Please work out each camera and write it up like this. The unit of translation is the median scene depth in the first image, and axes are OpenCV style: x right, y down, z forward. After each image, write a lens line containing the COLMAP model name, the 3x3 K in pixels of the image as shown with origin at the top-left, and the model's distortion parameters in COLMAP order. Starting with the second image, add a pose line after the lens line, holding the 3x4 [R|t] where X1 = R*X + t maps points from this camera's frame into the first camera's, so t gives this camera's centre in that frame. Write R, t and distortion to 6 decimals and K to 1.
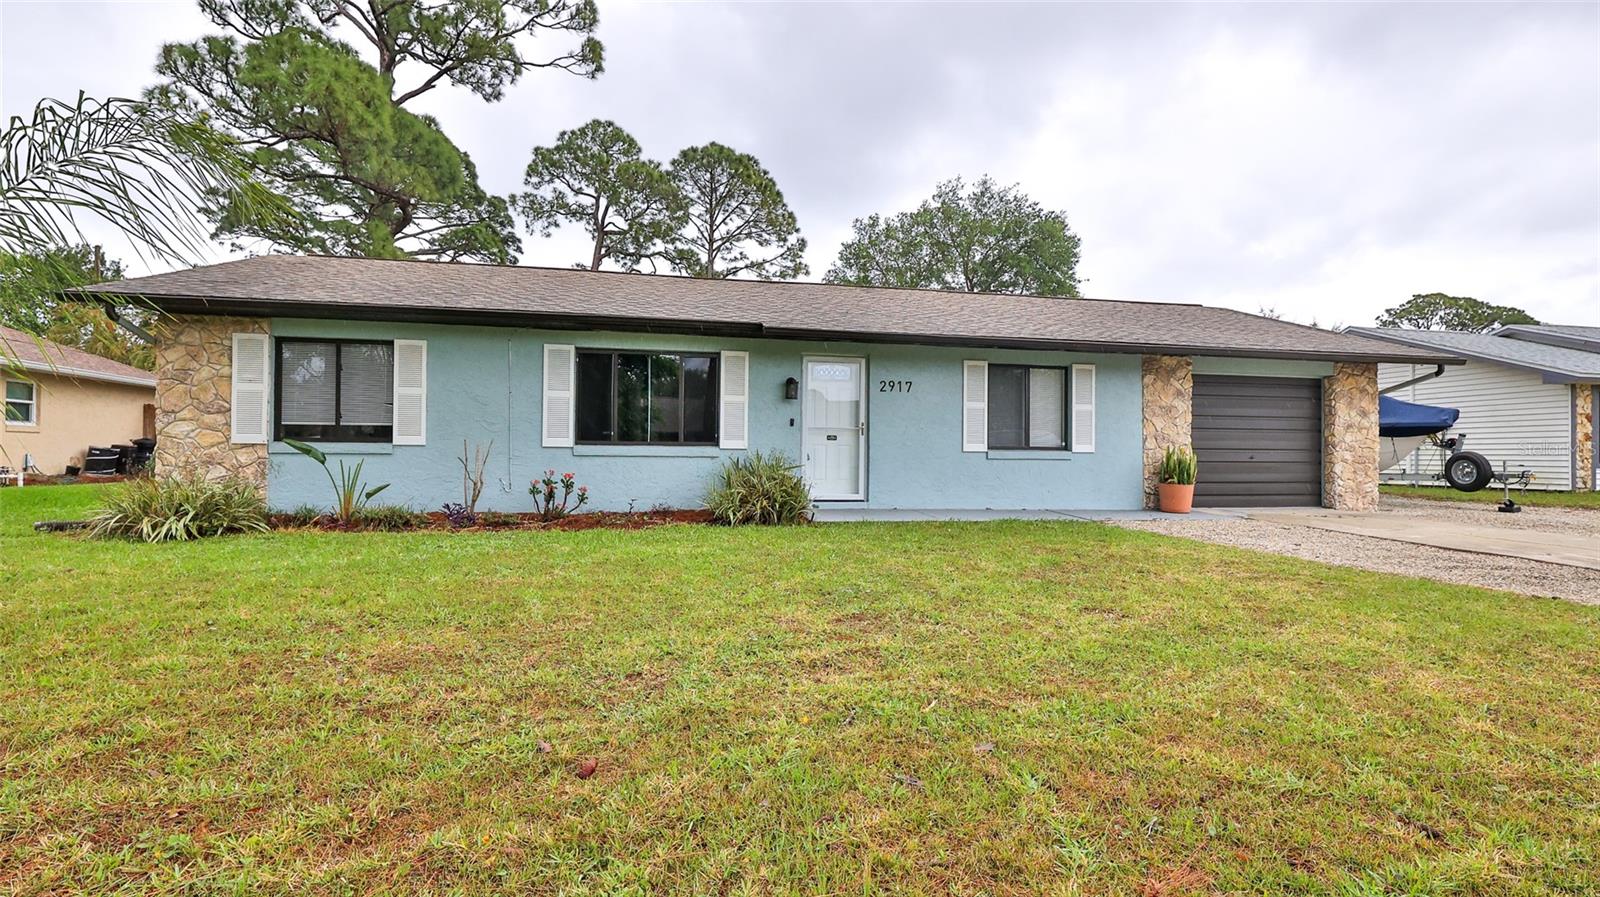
lens RADIAL K [[835.3, 0, 800.0], [0, 835.3, 448.5], [0, 0, 1]] dist [-0.002276, -0.000296]
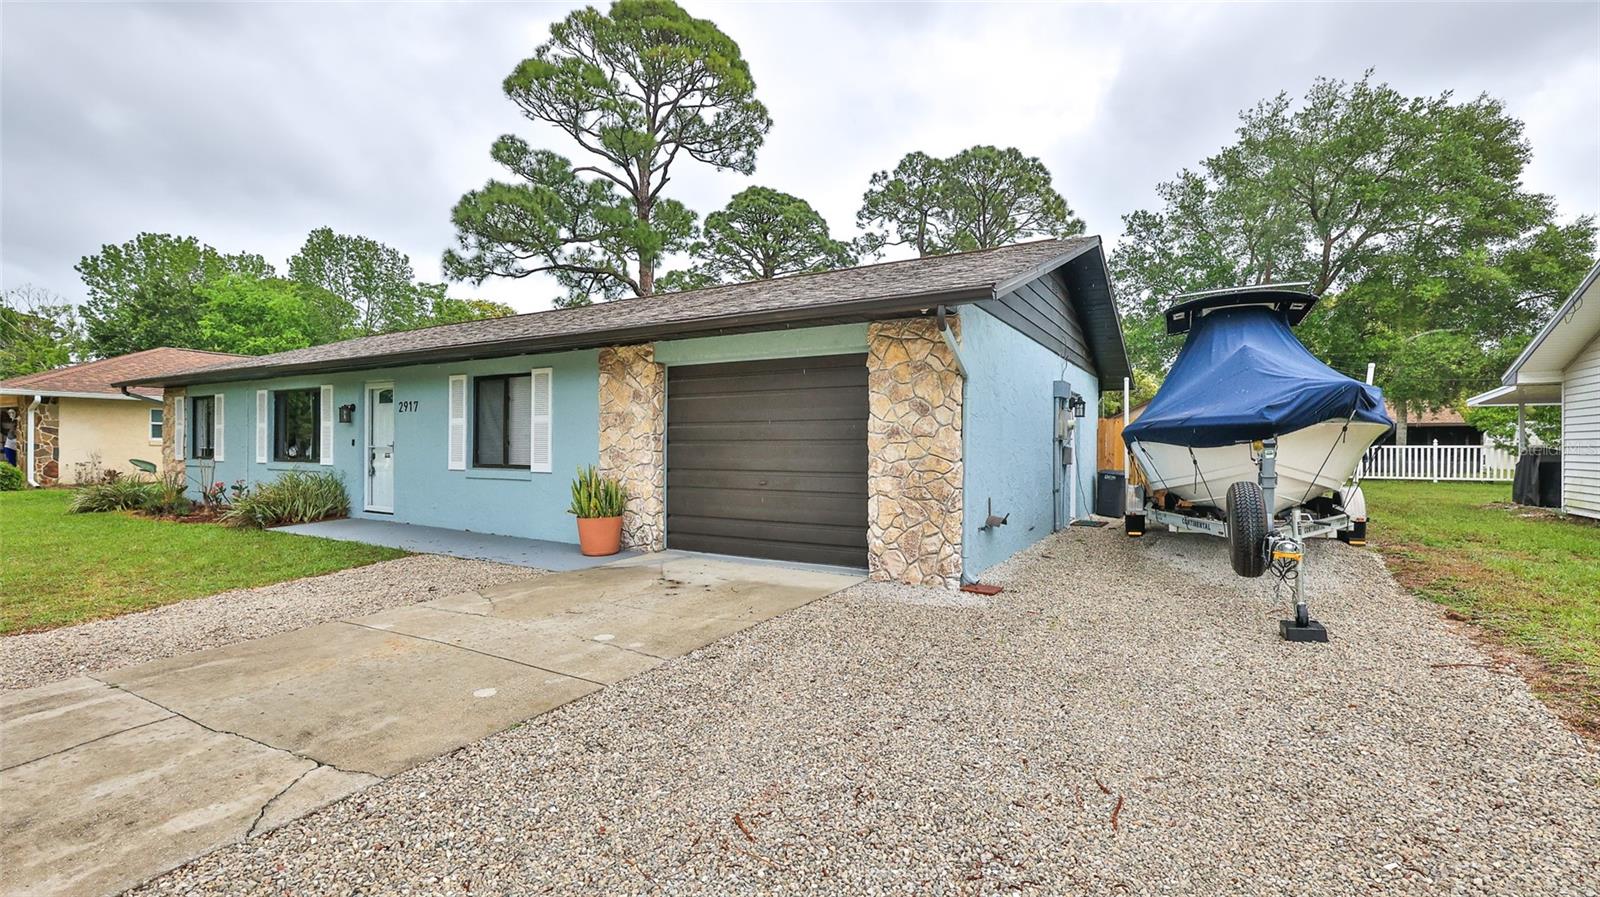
lens RADIAL K [[712.0, 0, 791.6], [0, 712.0, 443.2], [0, 0, 1]] dist [0.000984, 0.000030]
pose [[0.711872, -0.007356, -0.702271, 0.958576], [0.010459, 0.999945, 0.000128, -0.020525], [0.702231, -0.007436, 0.711910, 0.615708]]
